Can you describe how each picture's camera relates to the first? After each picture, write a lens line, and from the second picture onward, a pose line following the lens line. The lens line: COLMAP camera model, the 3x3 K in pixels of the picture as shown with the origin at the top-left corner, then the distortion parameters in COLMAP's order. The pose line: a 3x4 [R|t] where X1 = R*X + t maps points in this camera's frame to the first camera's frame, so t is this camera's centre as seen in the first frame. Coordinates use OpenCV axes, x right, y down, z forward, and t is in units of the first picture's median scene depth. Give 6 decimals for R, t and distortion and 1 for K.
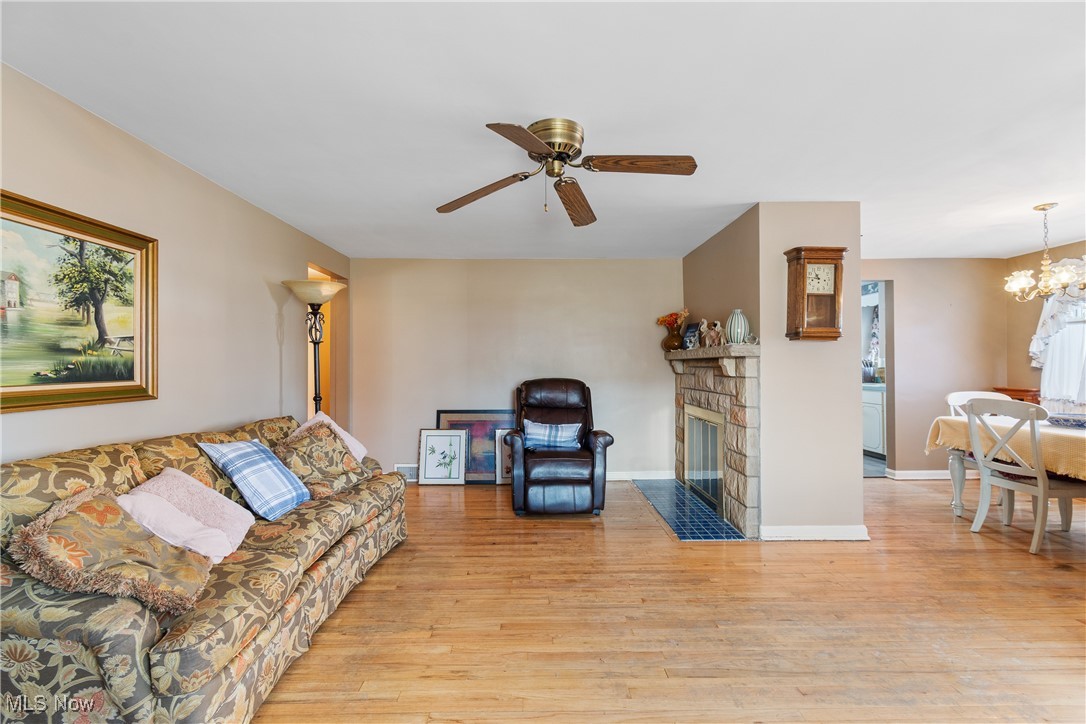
lens RADIAL K [[474.6, 0, 540.2], [0, 474.6, 366.9], [0, 0, 1]] dist [0.000152, -0.000185]
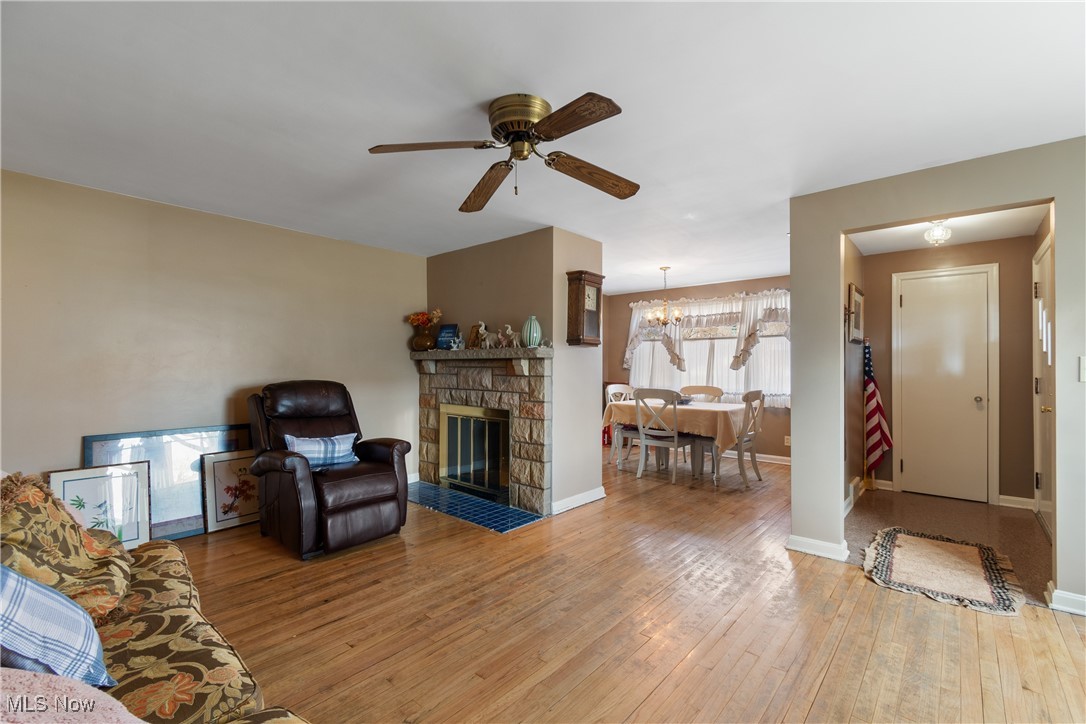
lens RADIAL K [[474.6, 0, 540.2], [0, 474.6, 366.9], [0, 0, 1]] dist [0.000152, -0.000185]
pose [[0.665771, 0.004656, 0.746142, -0.424770], [-0.003928, 0.999989, -0.002736, 0.002683], [-0.746146, -0.001109, 0.665781, 0.242462]]
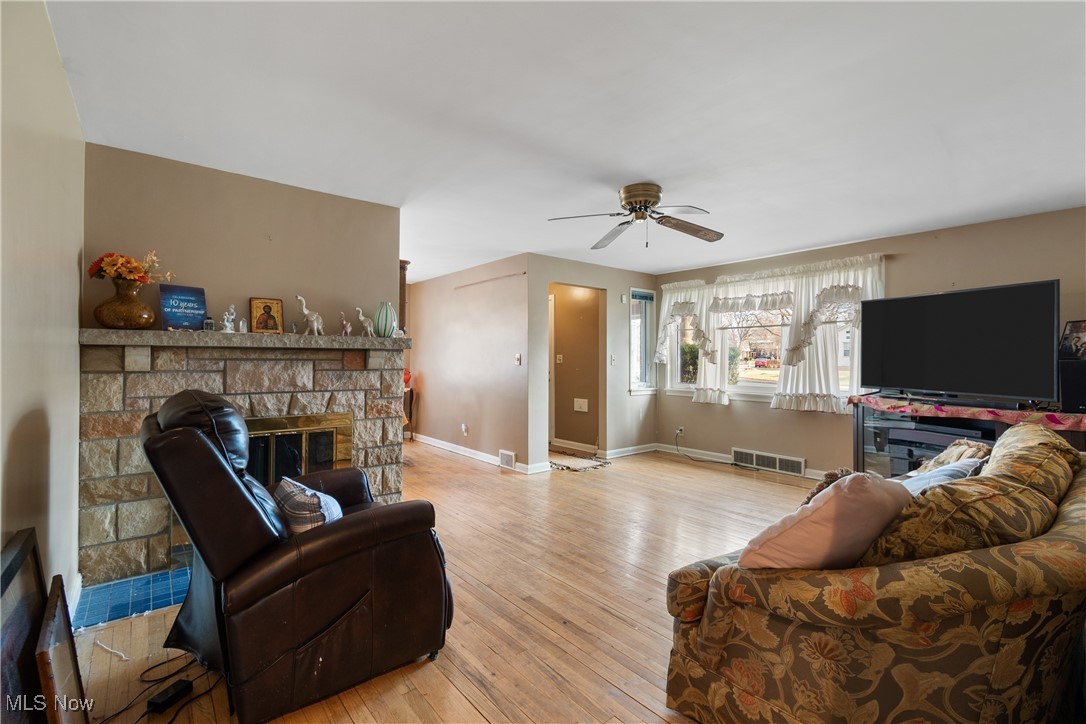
lens RADIAL K [[483.3, 0, 541.0], [0, 483.3, 357.0], [0, 0, 1]] dist [0.000706, 0.000098]
pose [[-0.628772, 0.003224, 0.777583, -0.595129], [-0.001006, 0.999987, -0.004959, -0.000101], [-0.777589, -0.003901, -0.628761, 1.427388]]
